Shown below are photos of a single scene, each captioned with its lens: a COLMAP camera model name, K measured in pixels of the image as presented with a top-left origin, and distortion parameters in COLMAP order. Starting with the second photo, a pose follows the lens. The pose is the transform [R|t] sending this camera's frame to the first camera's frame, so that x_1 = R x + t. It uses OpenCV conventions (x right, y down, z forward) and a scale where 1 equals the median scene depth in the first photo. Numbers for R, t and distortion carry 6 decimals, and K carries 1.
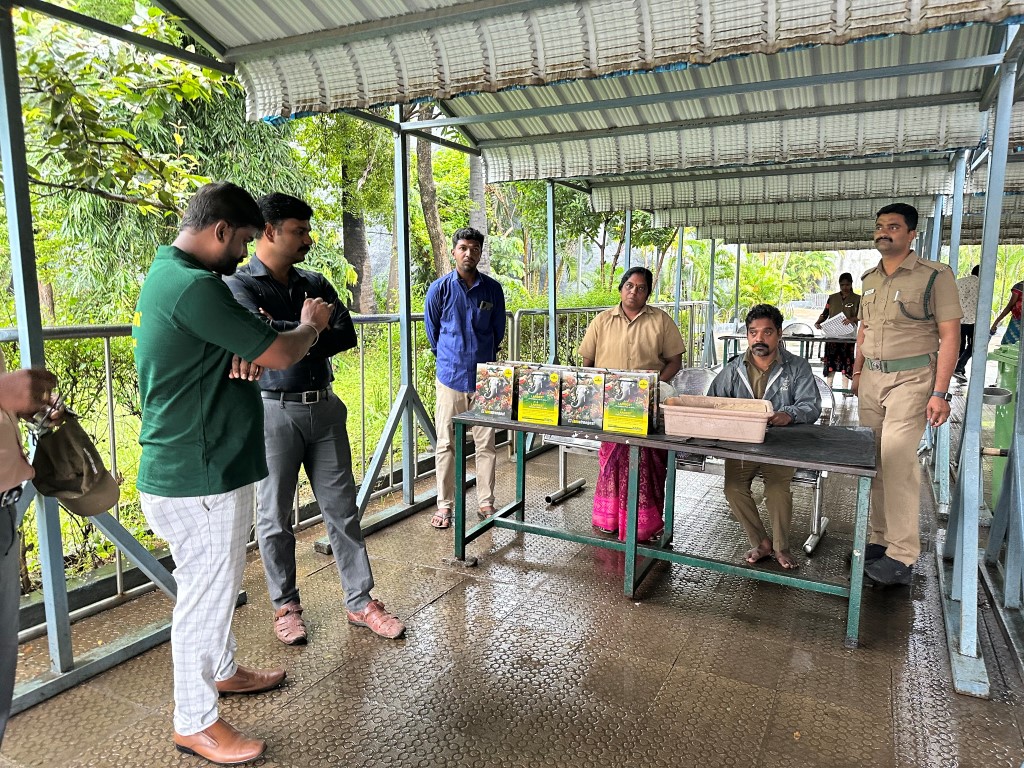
lens RADIAL K [[721.1, 0, 512.8], [0, 721.1, 392.0], [0, 0, 1]] dist [0.069042, -0.091662]
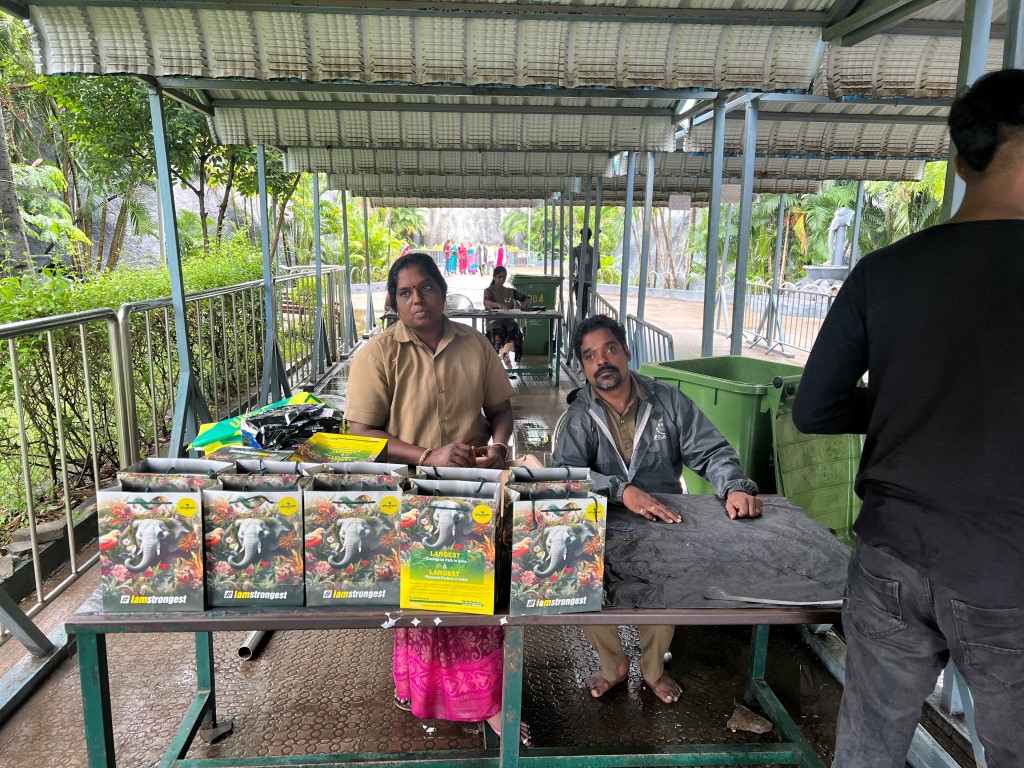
lens RADIAL K [[770.1, 0, 507.9], [0, 770.1, 392.0], [0, 0, 1]] dist [0.027968, -0.037370]
pose [[0.858231, -0.096677, 0.504076, -0.064000], [0.069274, 0.994932, 0.072874, -0.092674], [-0.508567, -0.027623, 0.860579, 0.409826]]
